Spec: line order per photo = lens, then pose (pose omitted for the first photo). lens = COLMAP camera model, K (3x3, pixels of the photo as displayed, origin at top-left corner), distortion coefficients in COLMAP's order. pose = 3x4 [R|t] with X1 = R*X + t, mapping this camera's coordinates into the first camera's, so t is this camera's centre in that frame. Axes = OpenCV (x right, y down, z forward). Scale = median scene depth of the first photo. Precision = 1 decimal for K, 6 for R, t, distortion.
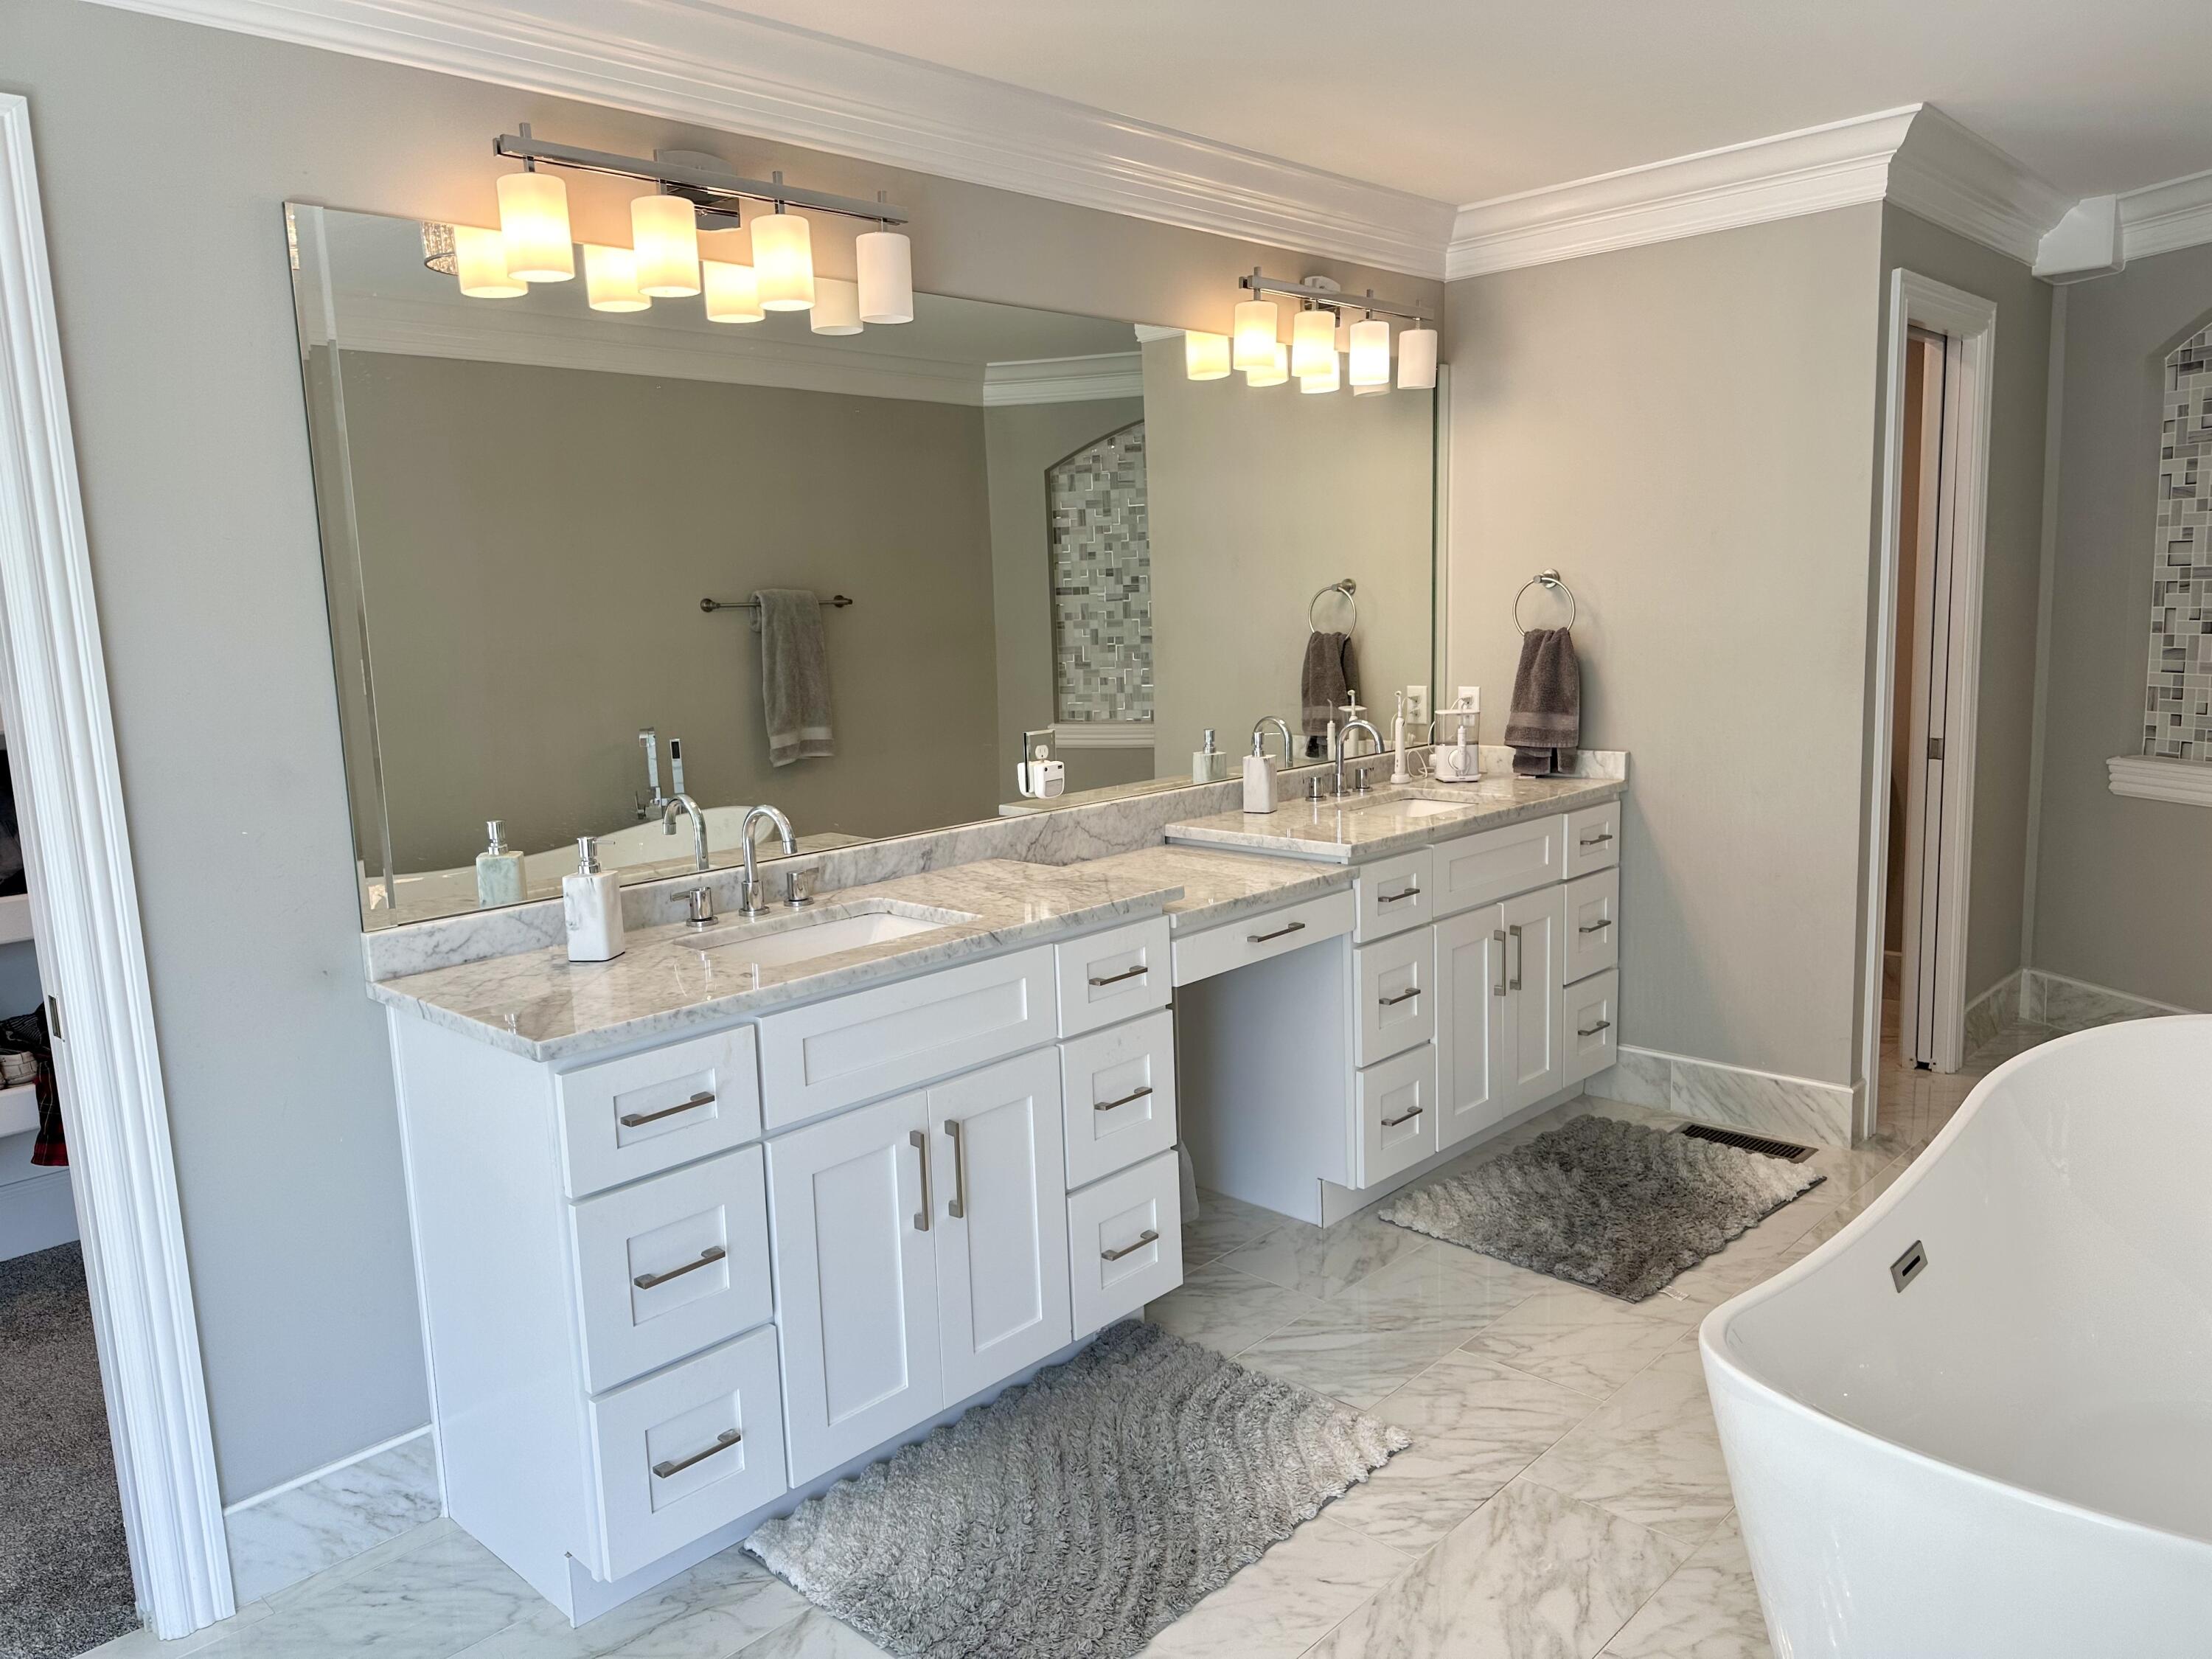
lens RADIAL K [[1512.0, 0, 1089.3], [0, 1512.0, 827.5], [0, 0, 1]] dist [0.048862, -0.054549]
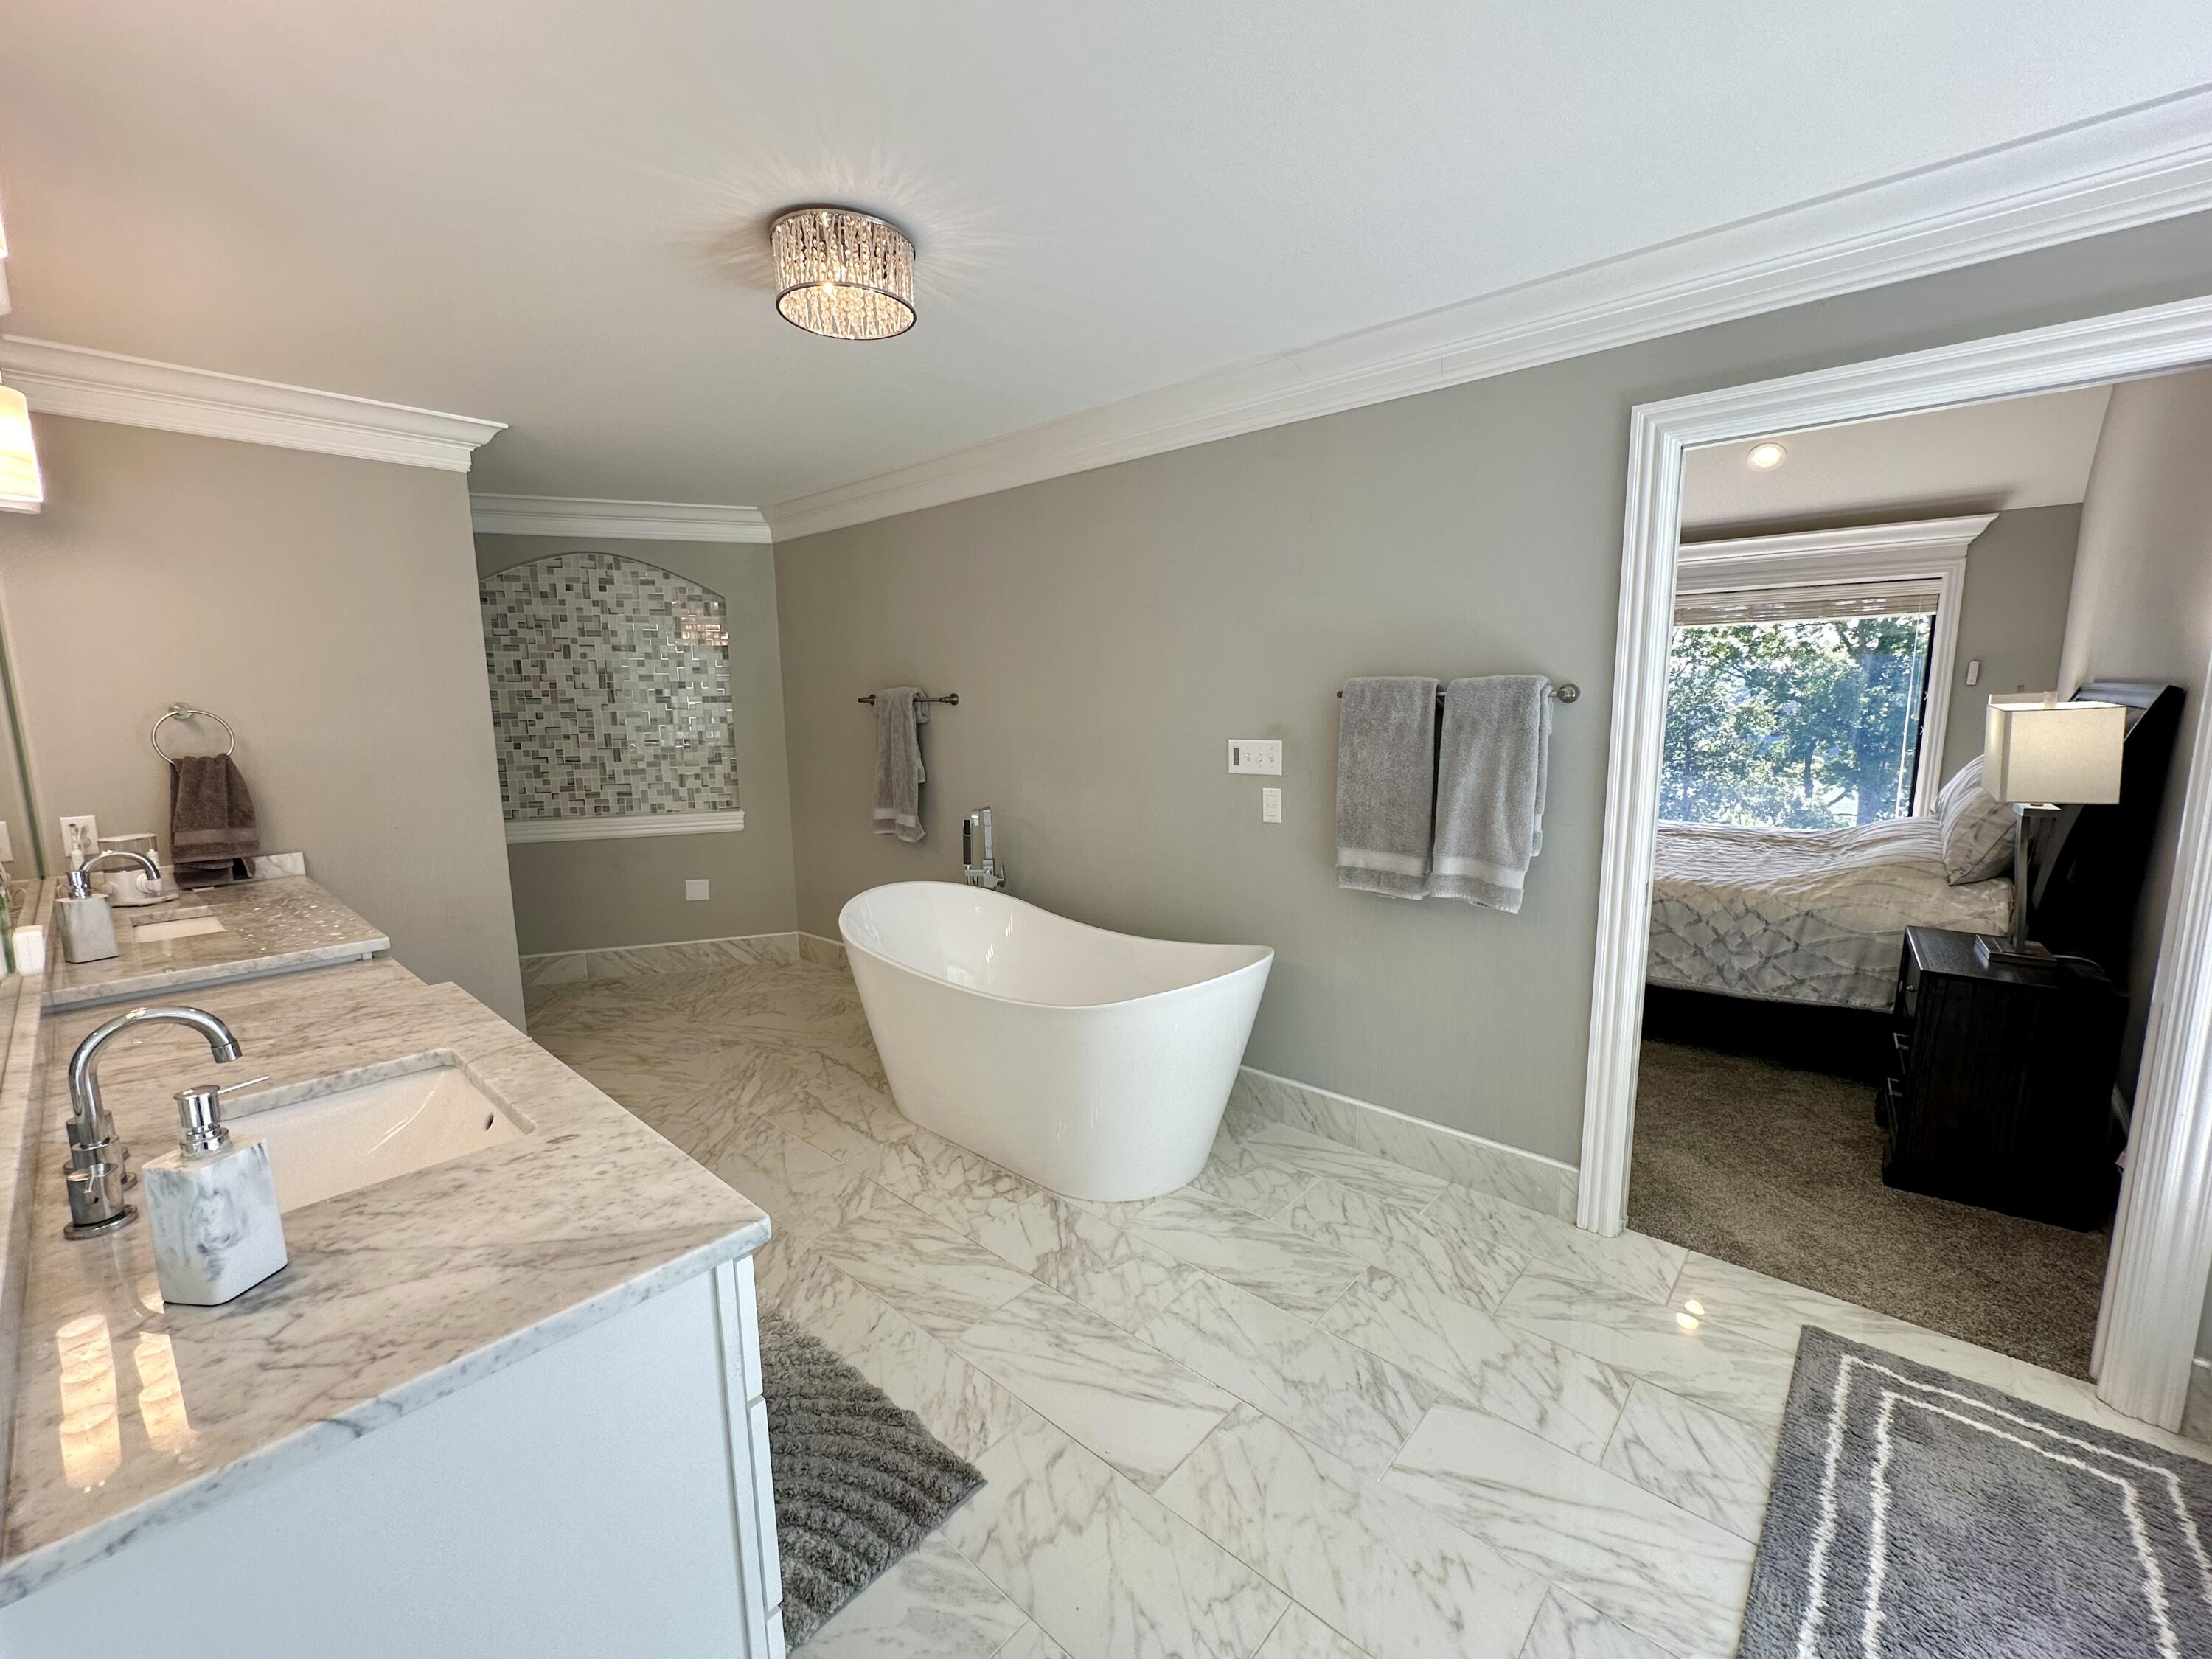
lens RADIAL K [[886.8, 0, 1108.3], [0, 886.8, 826.9], [0, 0, 1]] dist [-0.002504, 0.000687]
pose [[-0.009603, -0.111607, 0.993706, -0.486421], [0.166376, 0.979722, 0.111645, -0.054509], [-0.986016, 0.166401, 0.009160, 0.457930]]
